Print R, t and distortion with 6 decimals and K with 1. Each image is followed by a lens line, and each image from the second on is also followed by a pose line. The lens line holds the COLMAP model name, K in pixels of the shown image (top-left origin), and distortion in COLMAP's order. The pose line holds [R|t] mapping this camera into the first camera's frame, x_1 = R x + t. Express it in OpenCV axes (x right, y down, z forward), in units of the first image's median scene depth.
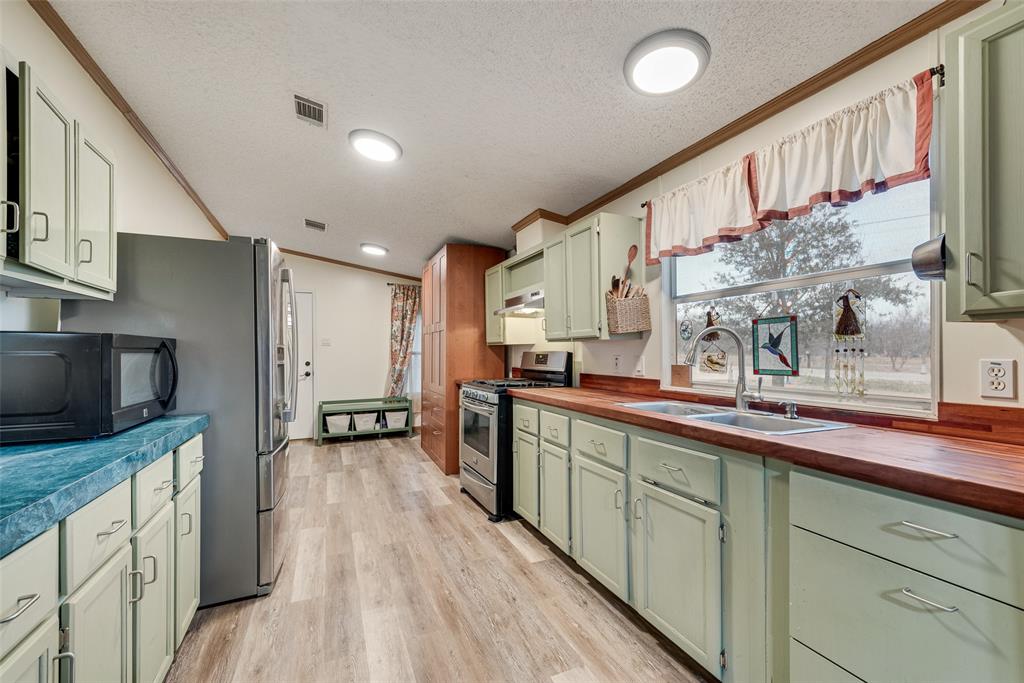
lens RADIAL K [[402.1, 0, 512.2], [0, 402.1, 350.8], [0, 0, 1]] dist [0.012814, -0.005729]
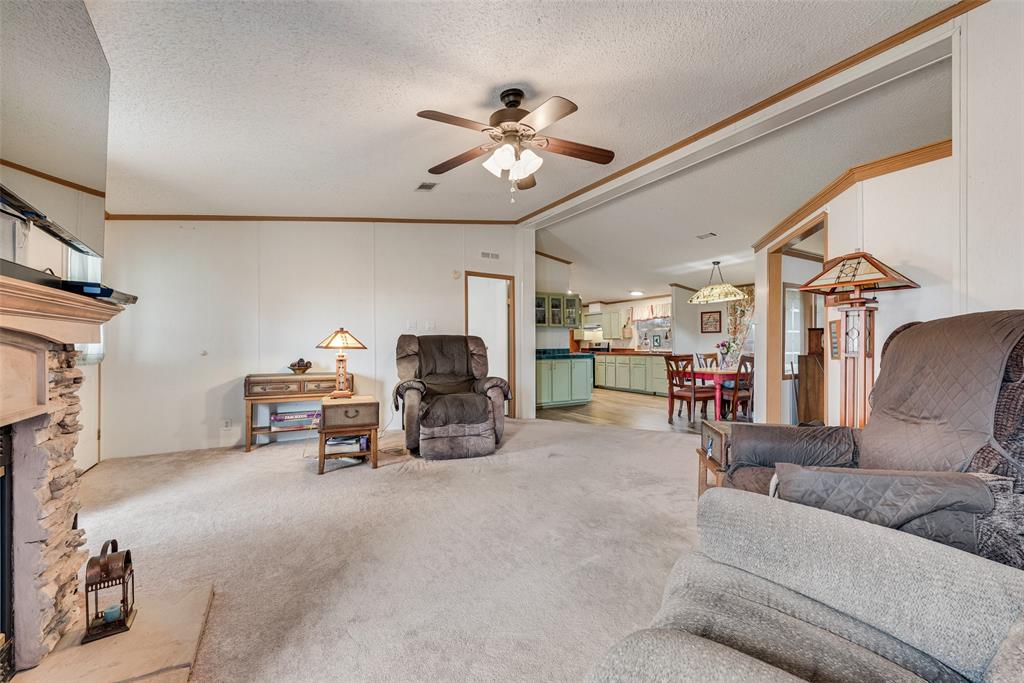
lens RADIAL K [[418.2, 0, 515.4], [0, 418.2, 344.8], [0, 0, 1]] dist [0.014146, -0.005742]
pose [[0.994474, 0.006691, 0.104769, -1.405971], [-0.006517, 0.999977, -0.001995, 0.049289], [-0.104780, 0.001301, 0.994495, -3.404941]]
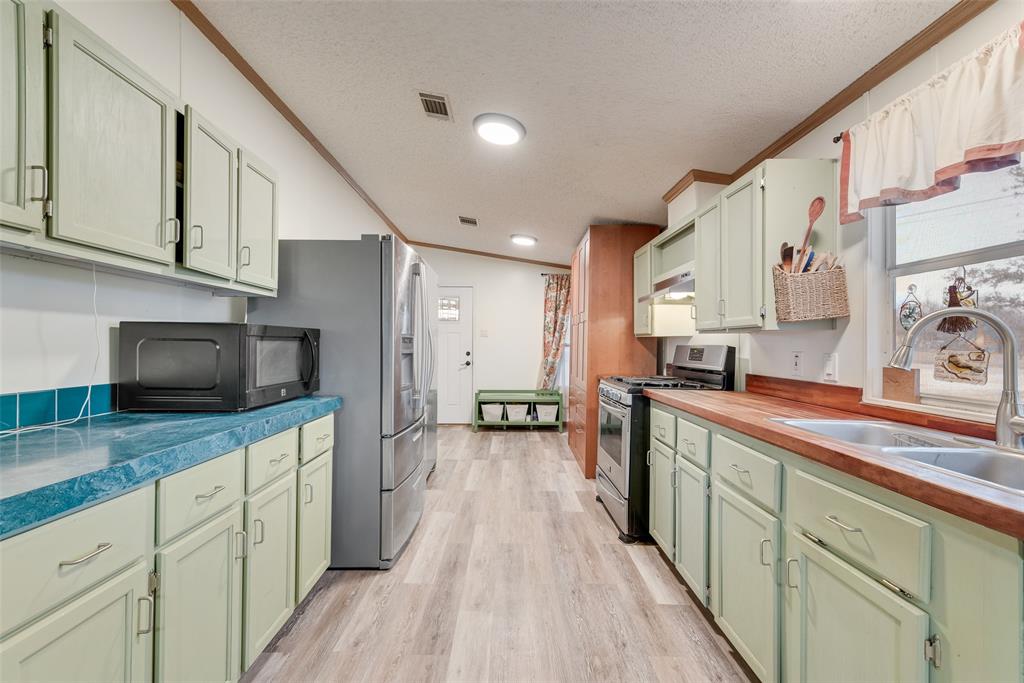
lens RADIAL K [[418.2, 0, 515.4], [0, 418.2, 344.8], [0, 0, 1]] dist [0.014146, -0.005742]
pose [[0.915778, 0.014025, -0.401440, 0.116763], [-0.012472, 0.999901, 0.006482, 0.000300], [0.401491, -0.000930, 0.915862, 0.105691]]
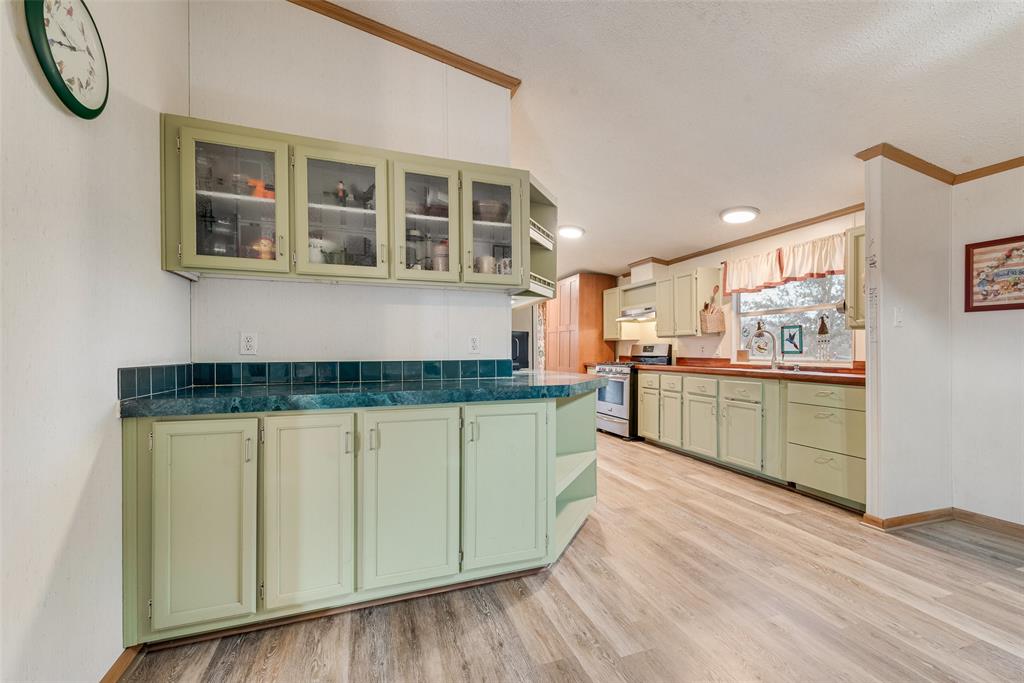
lens RADIAL K [[408.7, 0, 511.5], [0, 408.7, 352.4], [0, 0, 1]] dist [-0.000464, -0.000085]
pose [[0.995707, 0.009923, -0.092026, -0.475063], [-0.009400, 0.999937, 0.006116, 0.044103], [0.092081, -0.005224, 0.995738, -0.987260]]
